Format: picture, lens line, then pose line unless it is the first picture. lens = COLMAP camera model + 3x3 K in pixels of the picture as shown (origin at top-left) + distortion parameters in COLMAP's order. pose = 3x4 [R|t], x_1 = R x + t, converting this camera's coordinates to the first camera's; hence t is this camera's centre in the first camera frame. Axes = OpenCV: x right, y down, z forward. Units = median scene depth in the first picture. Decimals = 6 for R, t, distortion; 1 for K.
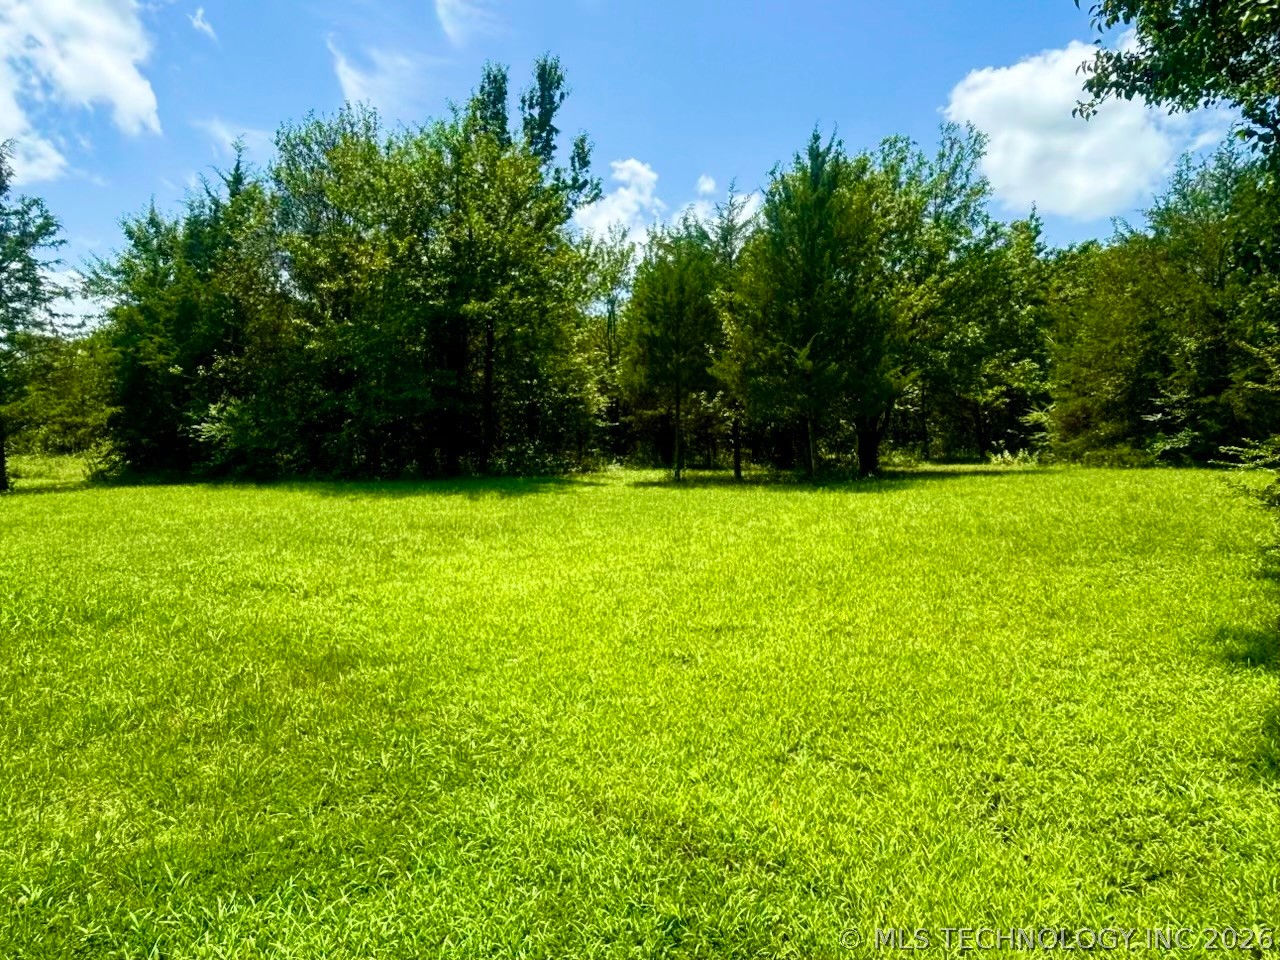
lens RADIAL K [[812.1, 0, 640.0], [0, 812.1, 480.0], [0, 0, 1]] dist [0.003543, 0.001227]
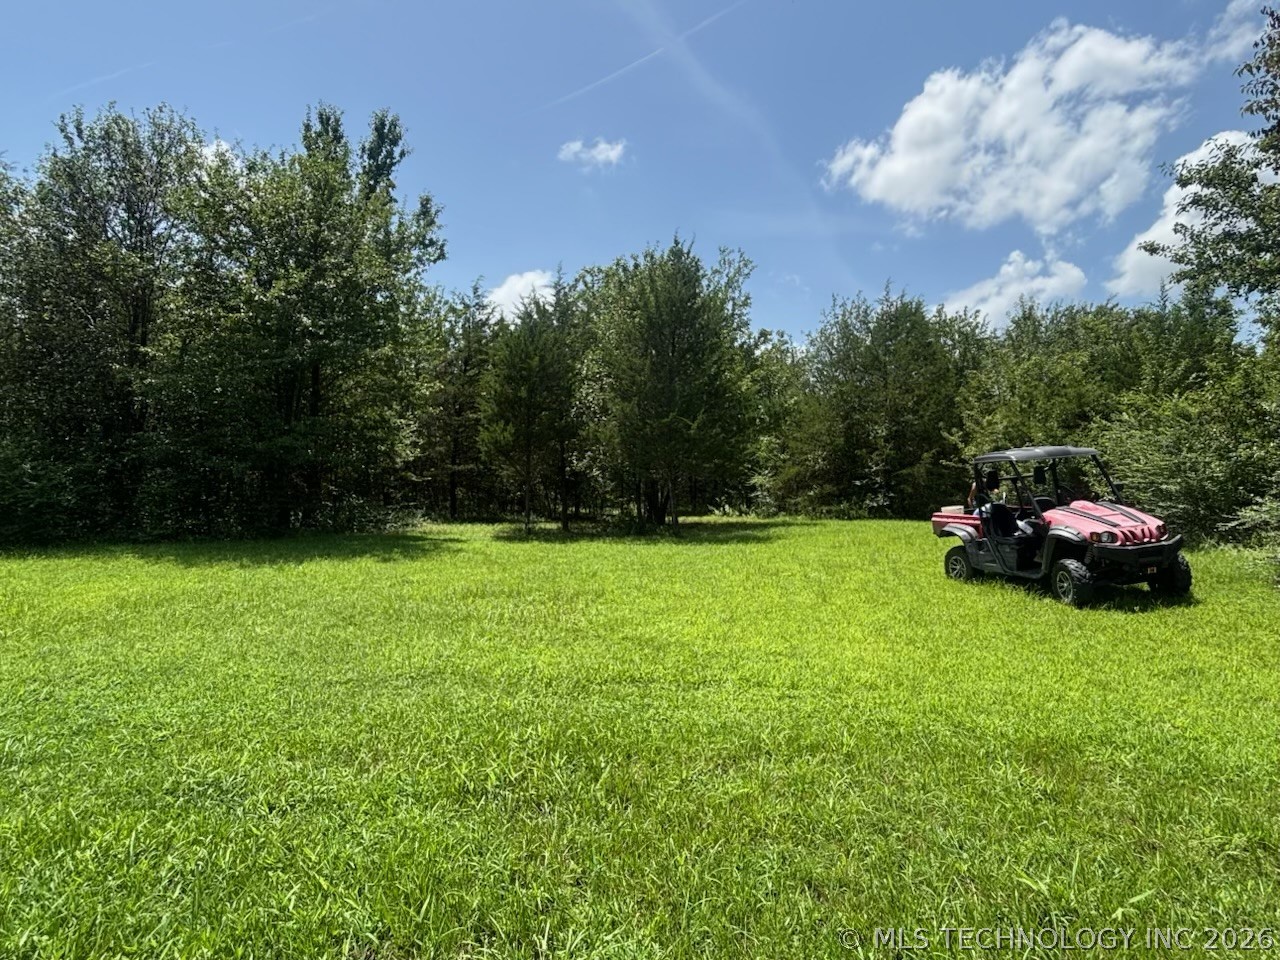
lens RADIAL K [[703.4, 0, 640.0], [0, 703.4, 480.0], [0, 0, 1]] dist [-0.002507, -0.001812]
pose [[0.884384, 0.020951, 0.466290, -0.239317], [0.010174, 0.997889, -0.064133, -0.008204], [-0.466650, 0.061463, 0.882304, 0.117408]]
